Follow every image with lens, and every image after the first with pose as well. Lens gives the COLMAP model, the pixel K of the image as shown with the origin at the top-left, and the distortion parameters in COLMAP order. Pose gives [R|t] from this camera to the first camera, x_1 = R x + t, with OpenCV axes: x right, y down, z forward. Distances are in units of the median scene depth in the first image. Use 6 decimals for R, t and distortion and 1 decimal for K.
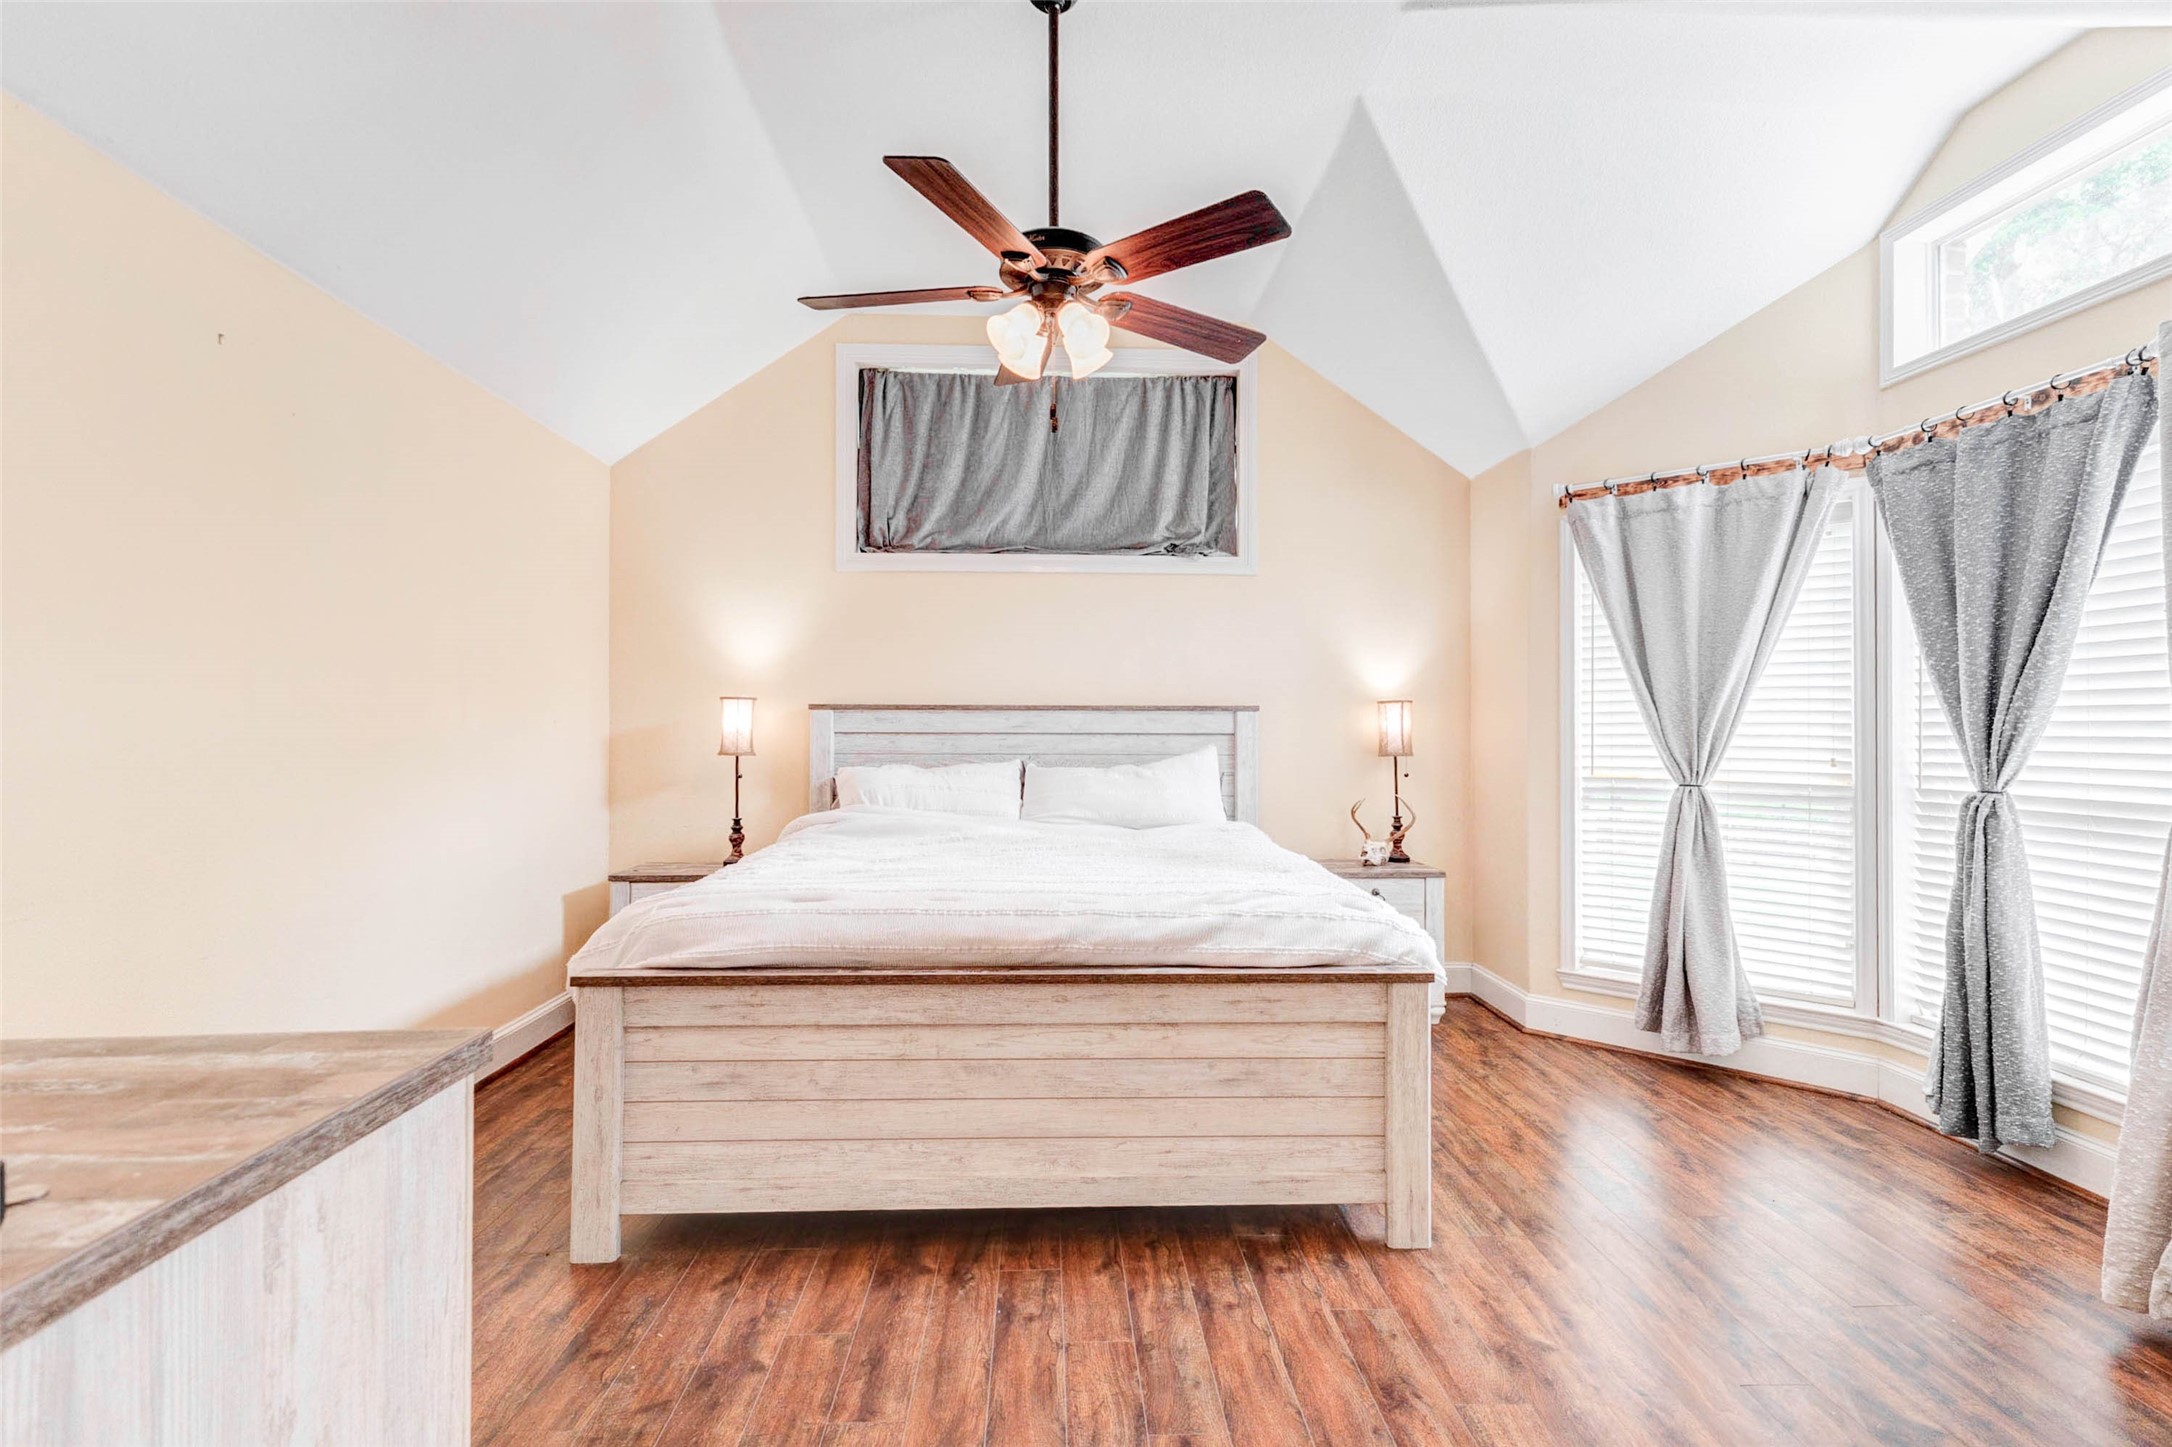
lens RADIAL K [[979.5, 0, 1083.9], [0, 979.5, 718.5], [0, 0, 1]] dist [0.002927, 0.000157]
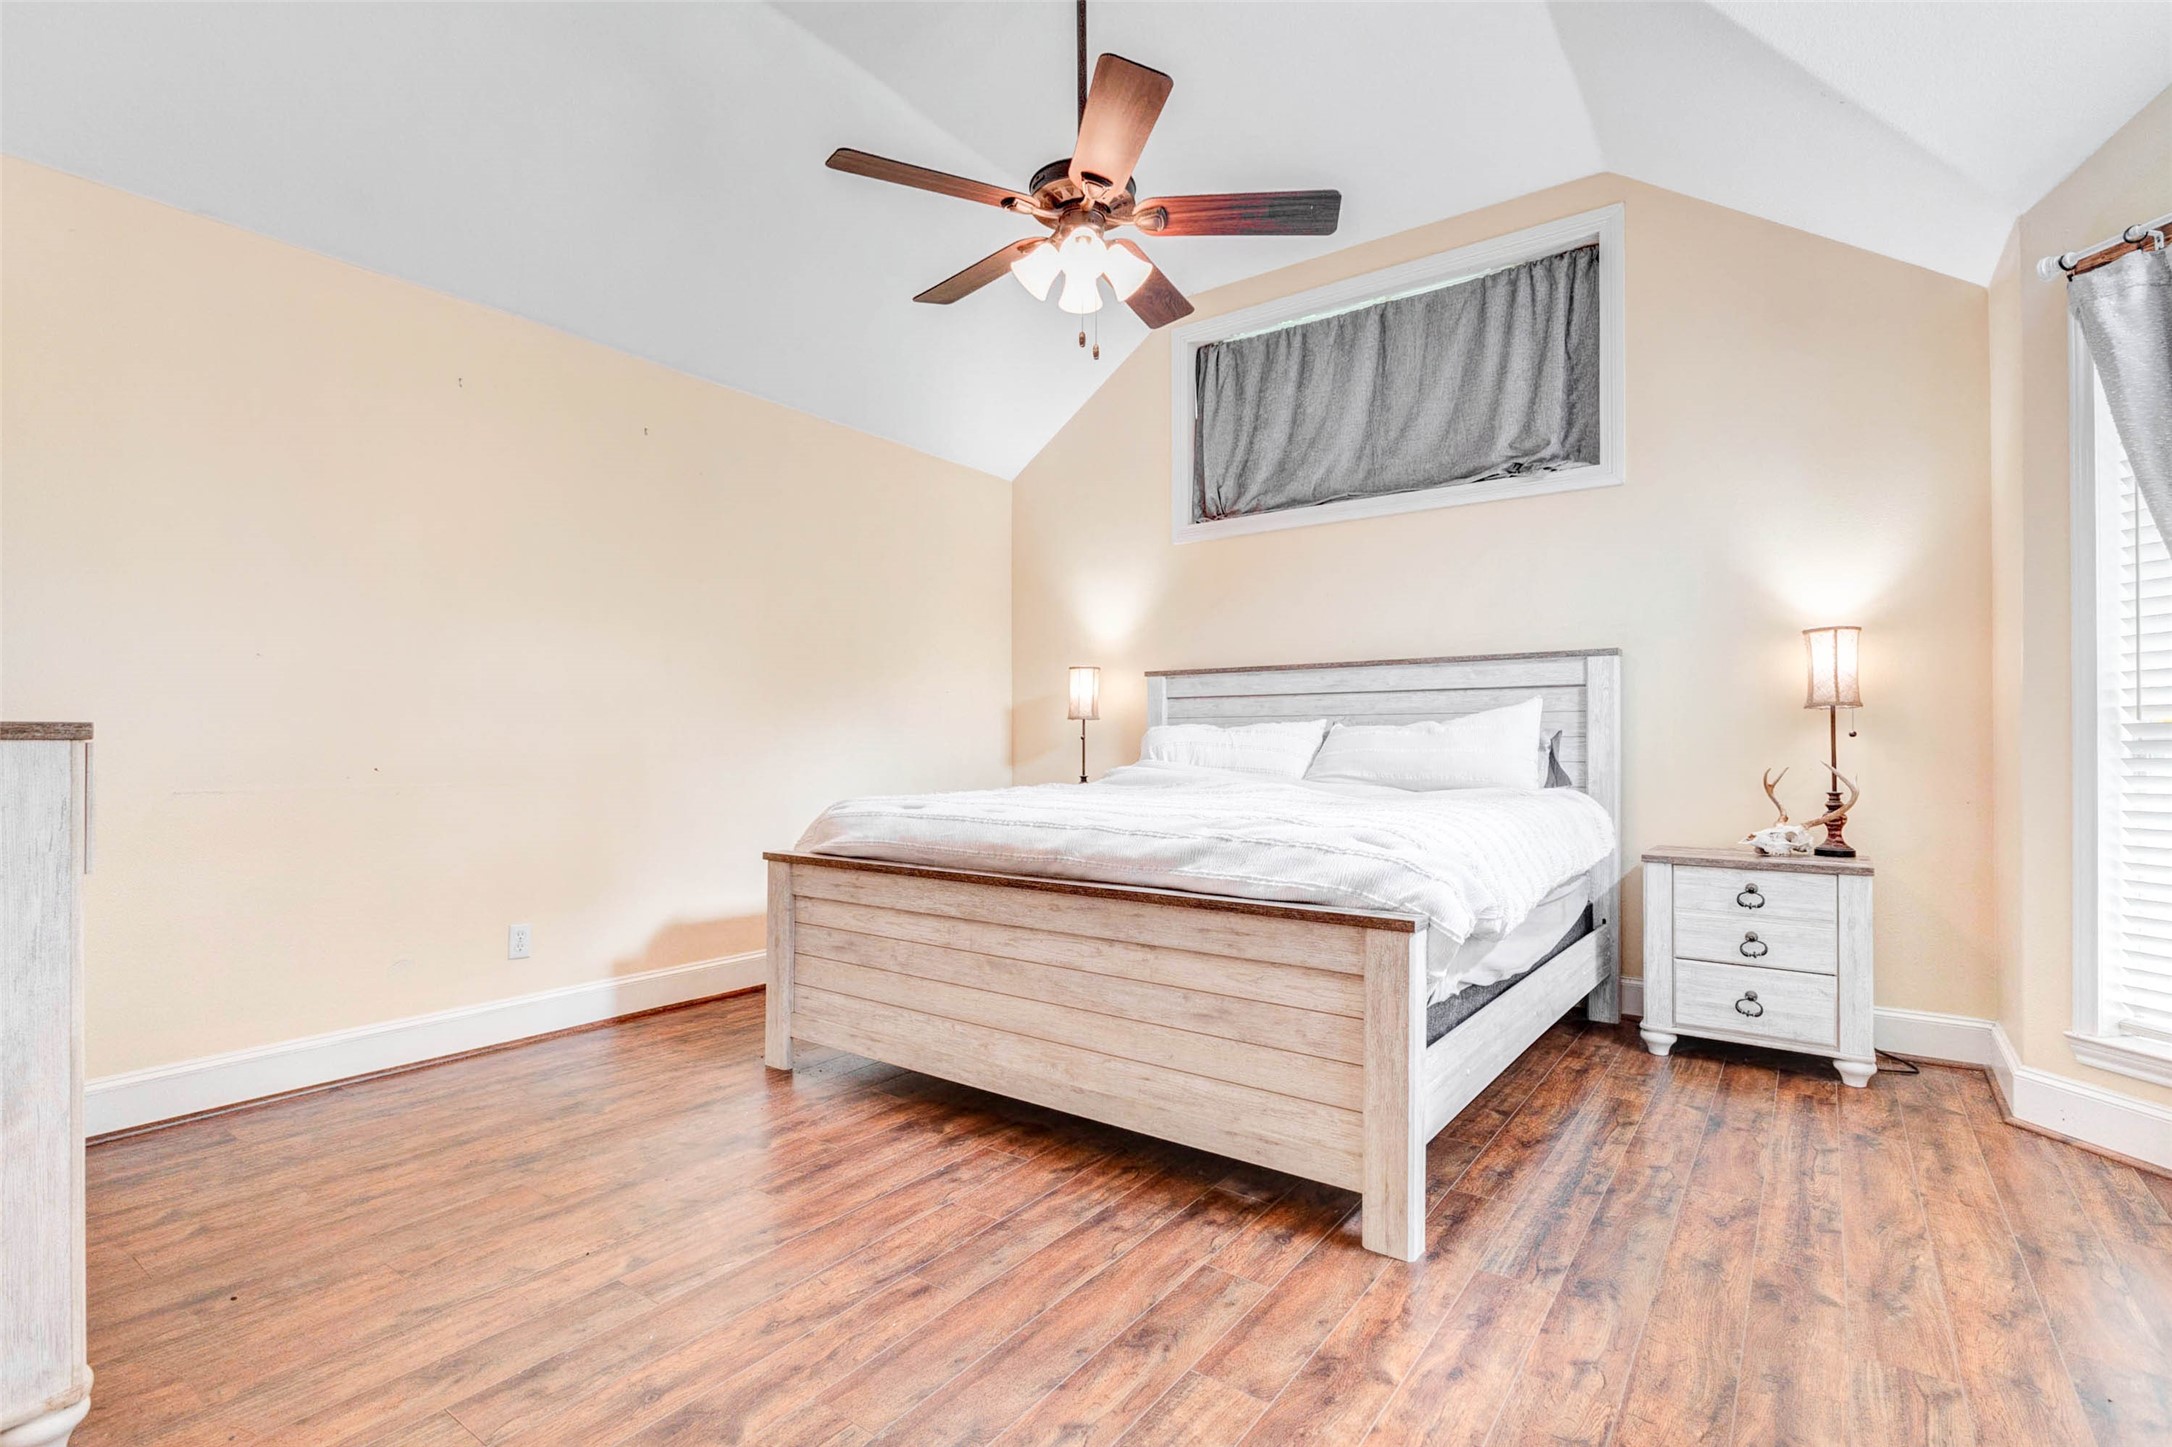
lens RADIAL K [[1012.5, 0, 1086.0], [0, 1012.5, 723.5], [0, 0, 1]] dist [-0.008860, 0.001235]
pose [[0.782524, -0.016265, -0.622409, 0.437445], [0.008607, 0.999846, -0.015307, 0.071536], [0.622562, 0.006621, 0.782543, 0.121480]]
